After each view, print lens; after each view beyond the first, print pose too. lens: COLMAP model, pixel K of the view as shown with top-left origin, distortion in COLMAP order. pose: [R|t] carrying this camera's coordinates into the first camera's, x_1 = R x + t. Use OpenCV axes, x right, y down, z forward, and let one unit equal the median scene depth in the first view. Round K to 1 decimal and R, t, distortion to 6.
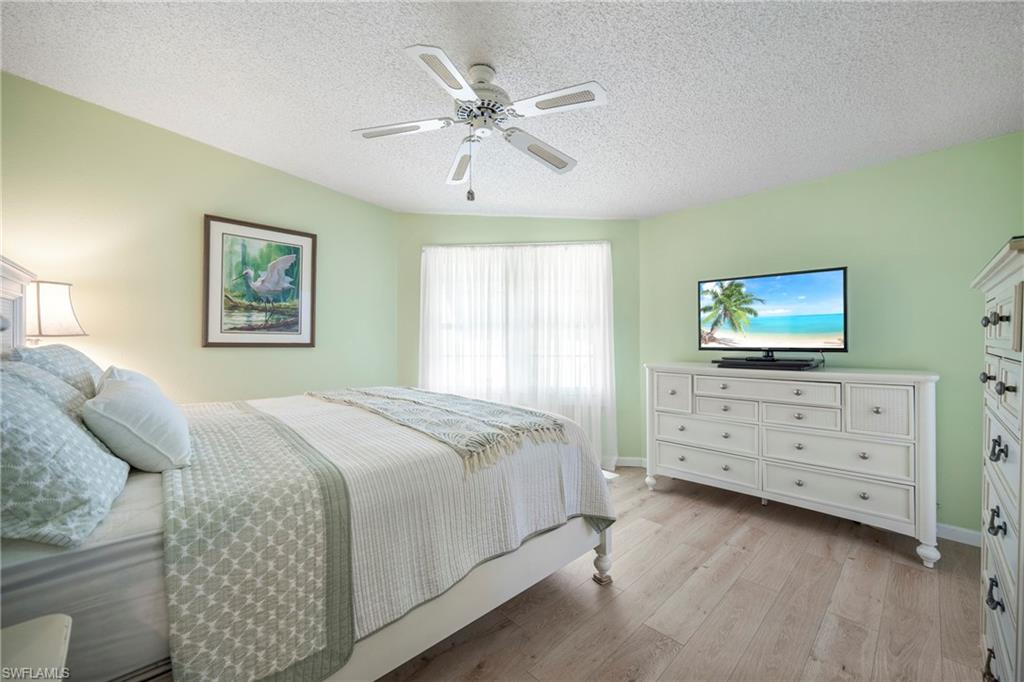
lens RADIAL K [[401.7, 0, 513.2], [0, 401.7, 344.2], [0, 0, 1]] dist [0.002929, 0.000135]
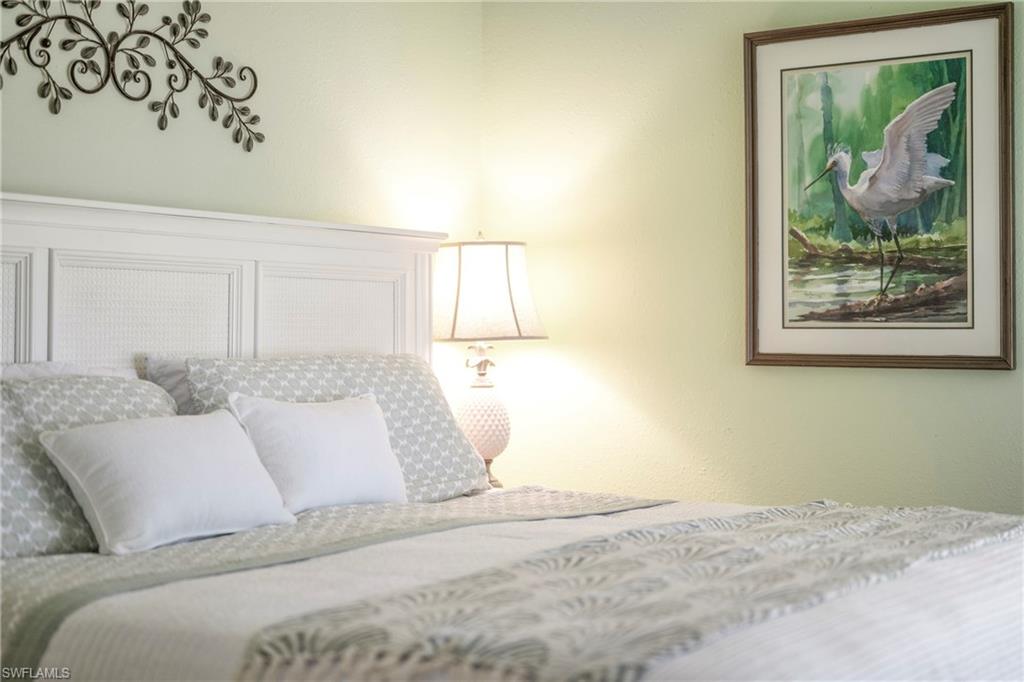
lens RADIAL K [[1491.1, 0, 513.2], [0, 1491.1, 336.7], [0, 0, 1]] dist [0.022129, 0.000000]
pose [[0.202625, -0.007246, -0.979230, 0.594371], [-0.008031, 0.999927, -0.009061, -0.004768], [0.979223, 0.009700, 0.202552, 0.435055]]
